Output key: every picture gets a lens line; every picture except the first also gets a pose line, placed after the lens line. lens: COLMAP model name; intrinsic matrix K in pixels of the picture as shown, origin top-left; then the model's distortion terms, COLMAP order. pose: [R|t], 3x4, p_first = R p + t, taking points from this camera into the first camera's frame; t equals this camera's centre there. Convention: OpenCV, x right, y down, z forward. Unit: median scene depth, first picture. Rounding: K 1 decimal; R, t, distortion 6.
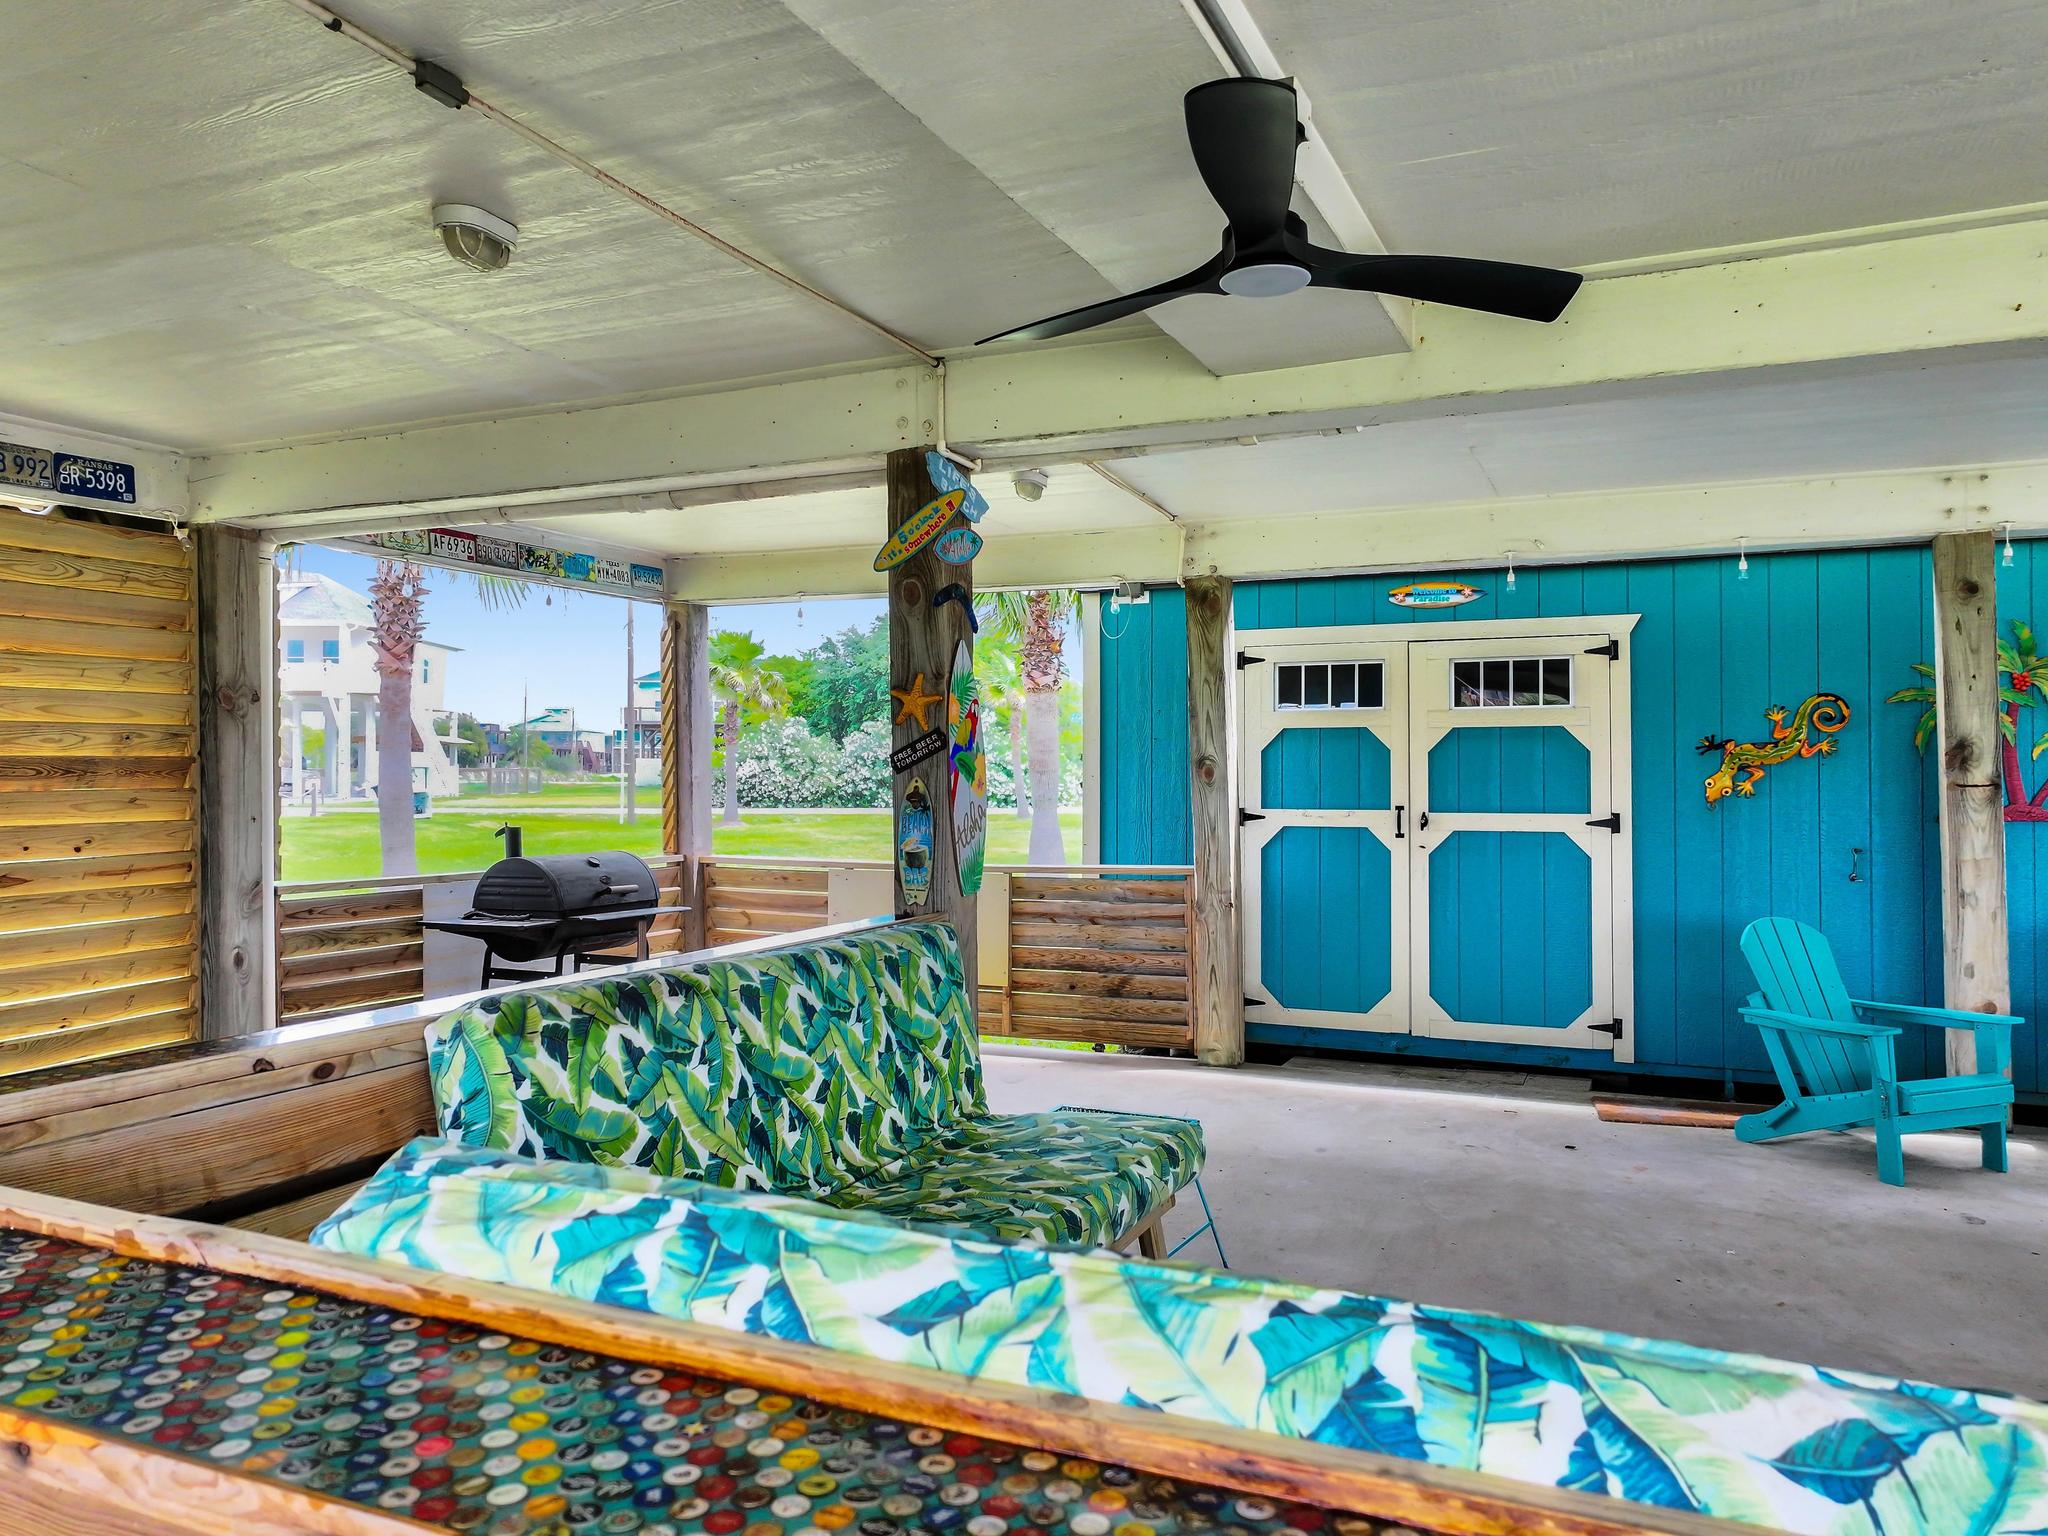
lens RADIAL K [[1449.4, 0, 1031.4], [0, 1449.4, 754.8], [0, 0, 1]] dist [0.005380, 0.008729]
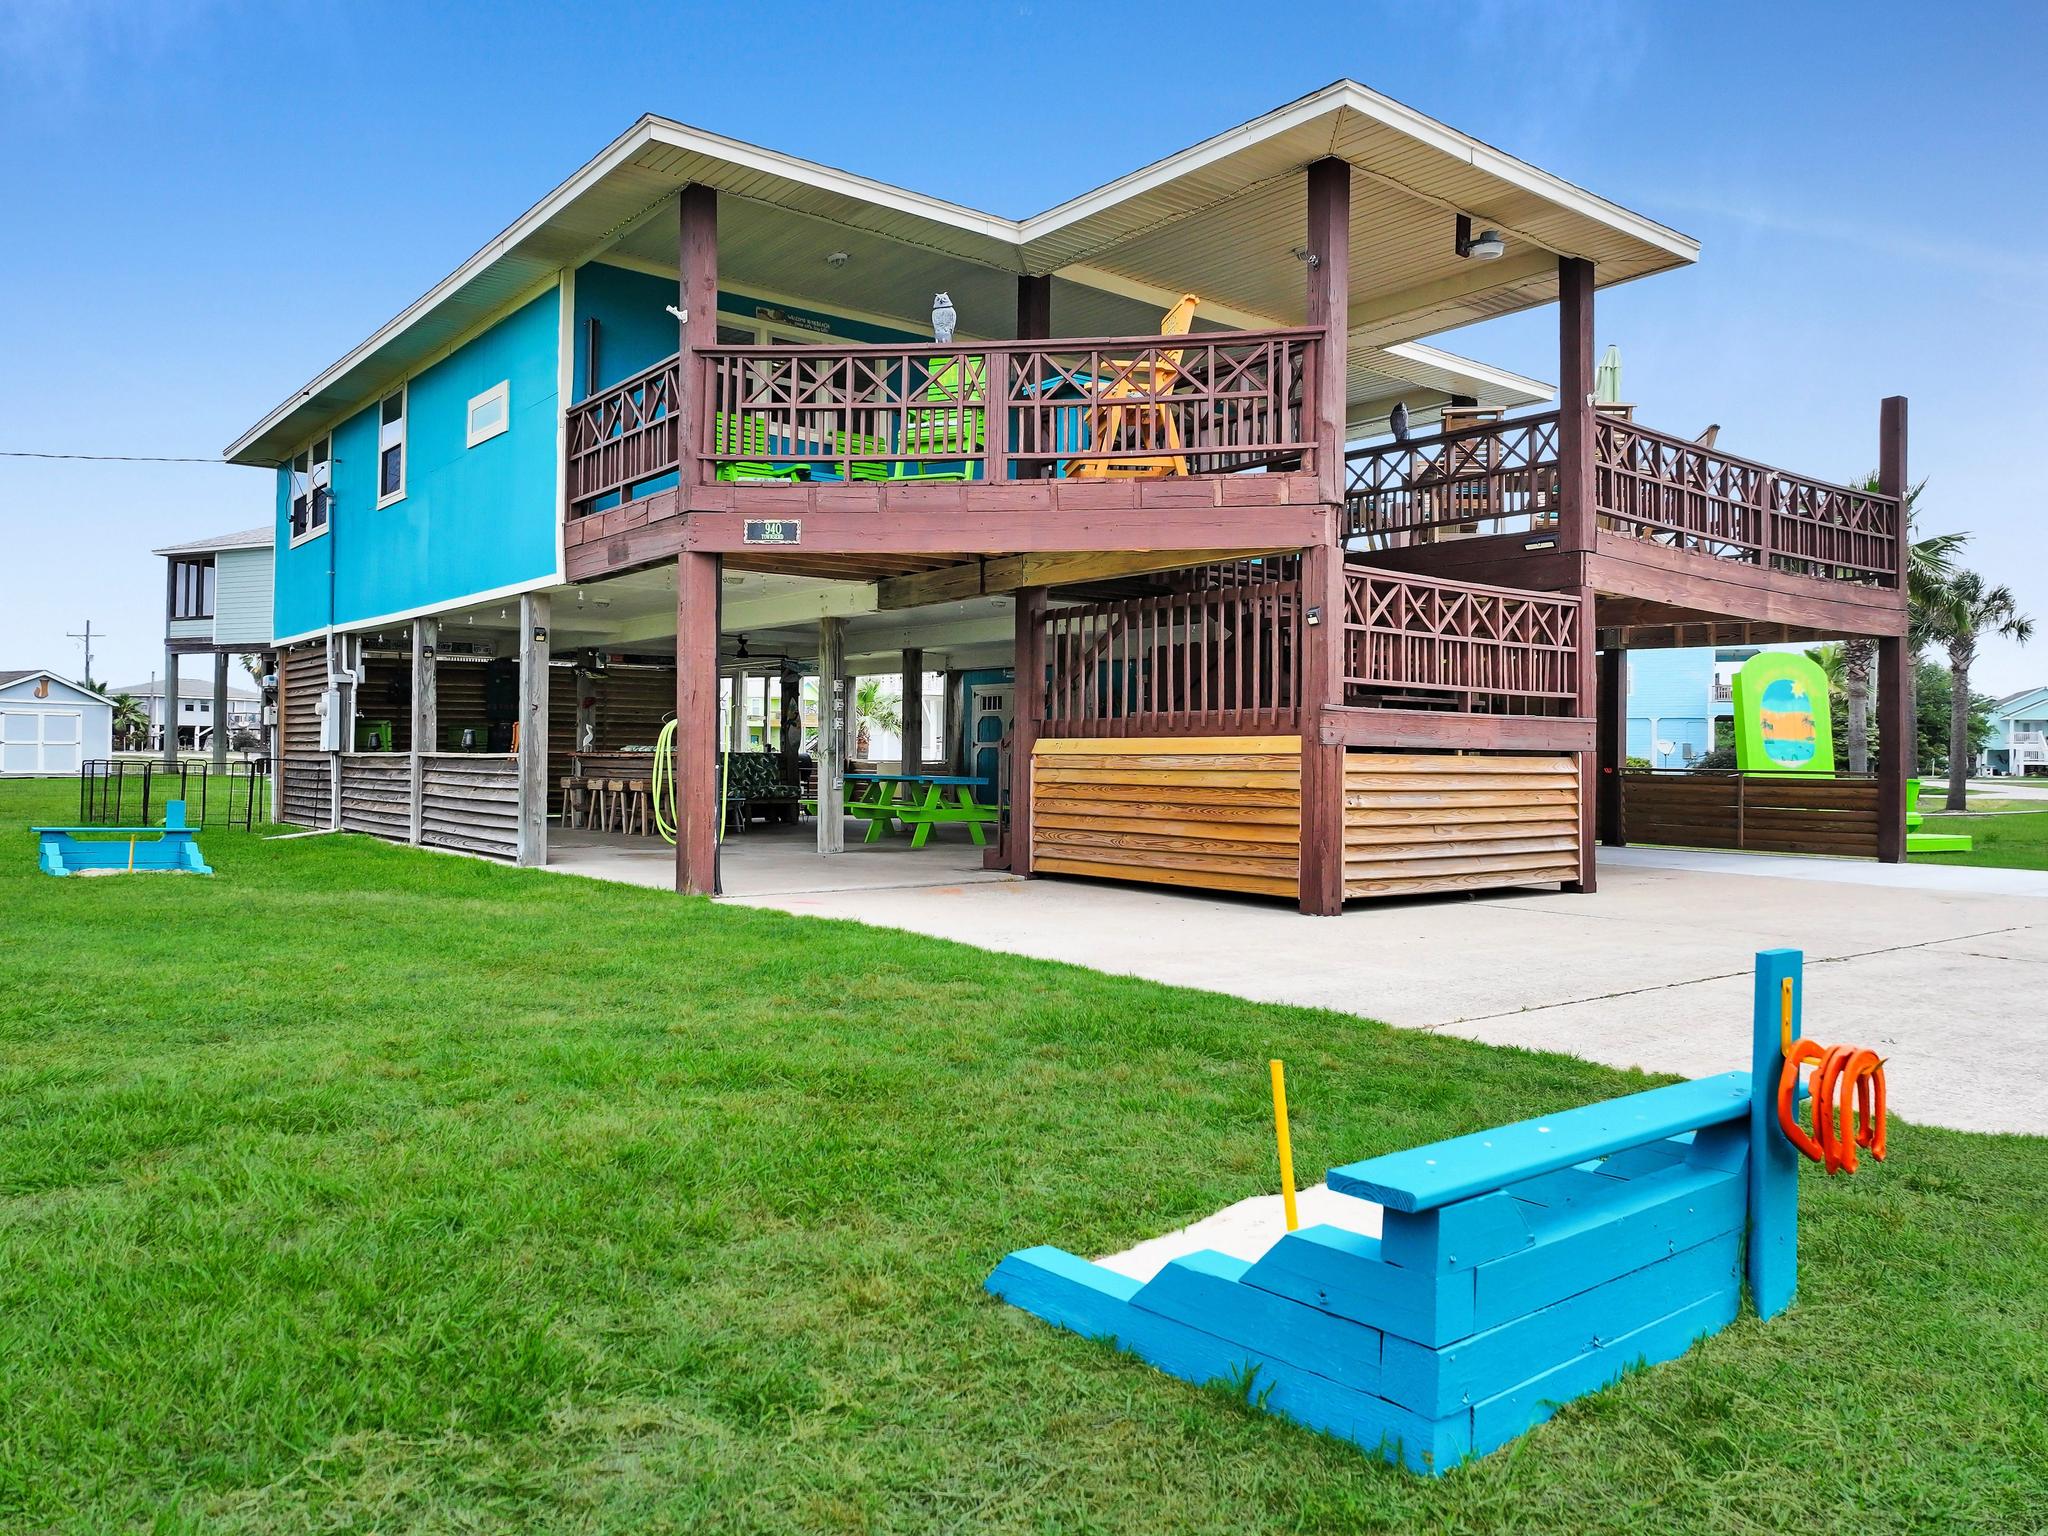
lens RADIAL K [[1463.6, 0, 1022.8], [0, 1463.6, 716.5], [0, 0, 1]] dist [-0.027768, 0.046152]
pose [[0.888741, -0.003728, -0.458394, 1.976868], [-0.006848, 0.999747, -0.021407, 0.056980], [0.458358, 0.022164, 0.888491, -2.055803]]
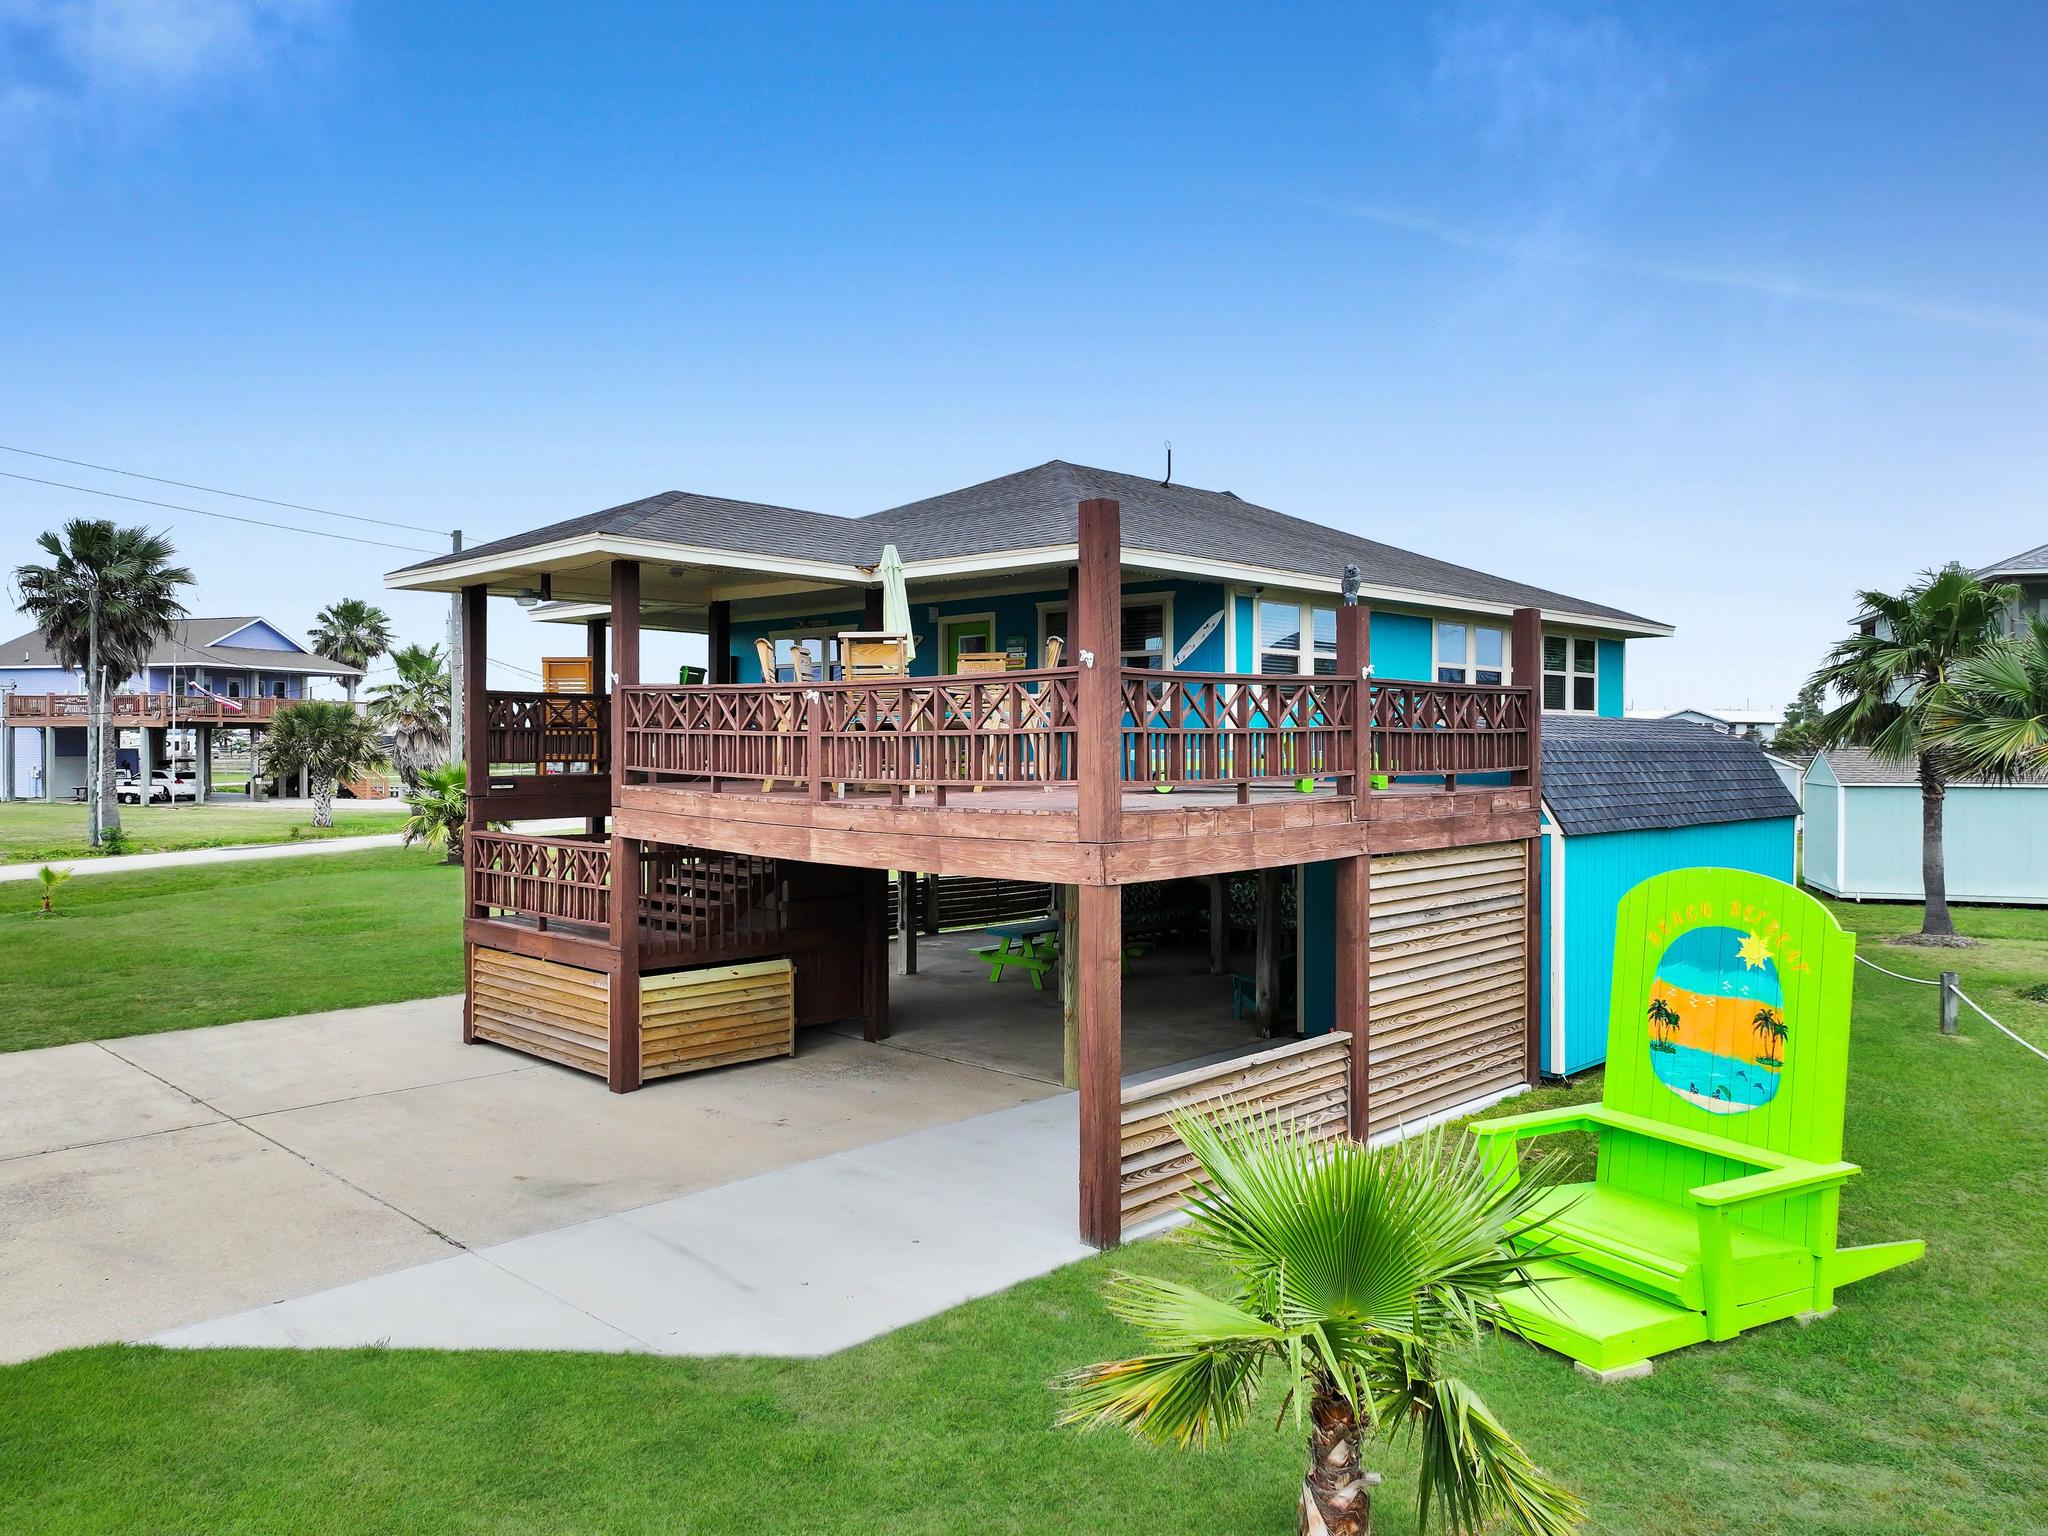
lens RADIAL K [[1435.1, 0, 1024.0], [0, 1435.1, 768.0], [0, 0, 1]] dist [0.002115, 0.006839]
pose [[-0.339862, 0.013766, -0.940375, 3.567604], [0.005479, 0.999905, 0.012657, -0.273259], [0.940460, -0.000851, -0.339905, 1.168713]]
